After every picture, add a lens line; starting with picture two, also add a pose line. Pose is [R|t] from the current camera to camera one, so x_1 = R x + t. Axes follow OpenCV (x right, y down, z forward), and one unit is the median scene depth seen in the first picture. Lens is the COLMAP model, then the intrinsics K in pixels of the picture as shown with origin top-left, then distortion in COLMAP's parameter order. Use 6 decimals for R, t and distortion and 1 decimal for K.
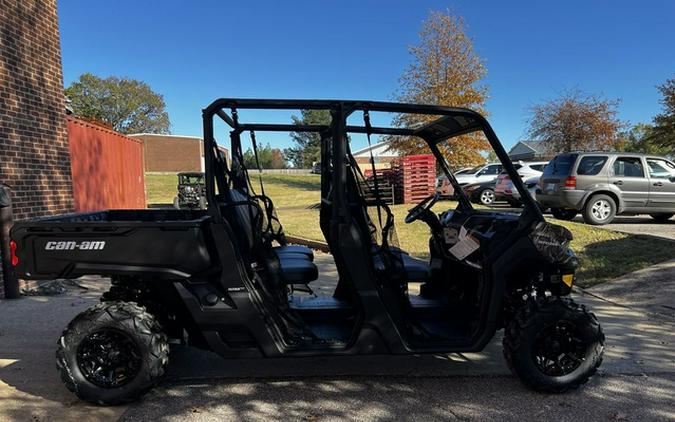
lens RADIAL K [[528.8, 0, 338.2], [0, 528.8, 217.0], [0, 0, 1]] dist [0.037088, -0.056616]
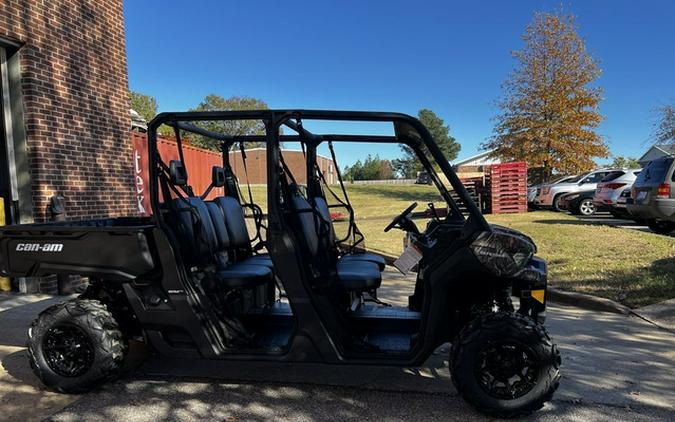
lens RADIAL K [[528.8, 0, 346.4], [0, 528.8, 215.2], [0, 0, 1]] dist [0.037088, -0.056616]
pose [[0.975201, 0.003884, -0.221289, 0.321635], [-0.009074, 0.999707, -0.022442, 0.003952], [0.221137, 0.023893, 0.974950, 0.034812]]
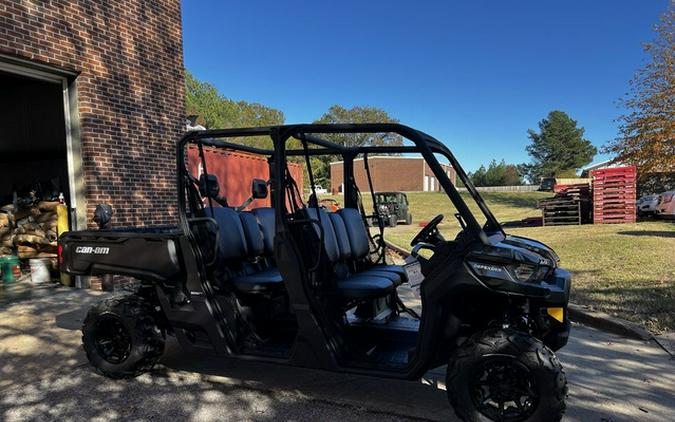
lens RADIAL K [[528.8, 0, 336.0], [0, 528.8, 208.4], [0, 0, 1]] dist [0.037088, -0.056616]
pose [[0.890497, 0.001275, -0.454988, 0.530019], [-0.024159, 0.998718, -0.044486, -0.005098], [0.454348, 0.050607, 0.889386, 0.079554]]
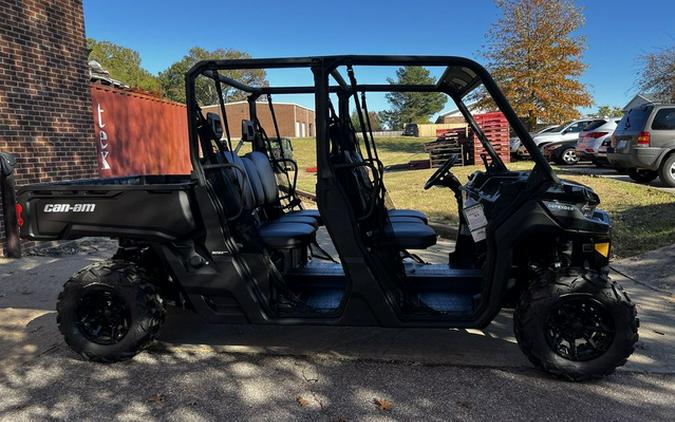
lens RADIAL K [[528.8, 0, 330.9], [0, 528.8, 175.7], [0, 0, 1]] dist [0.037088, -0.056616]
pose [[0.979253, -0.007483, -0.202502, 0.186691], [0.005997, 0.999950, -0.007947, 0.001008], [0.202551, 0.006568, 0.979250, 0.059778]]
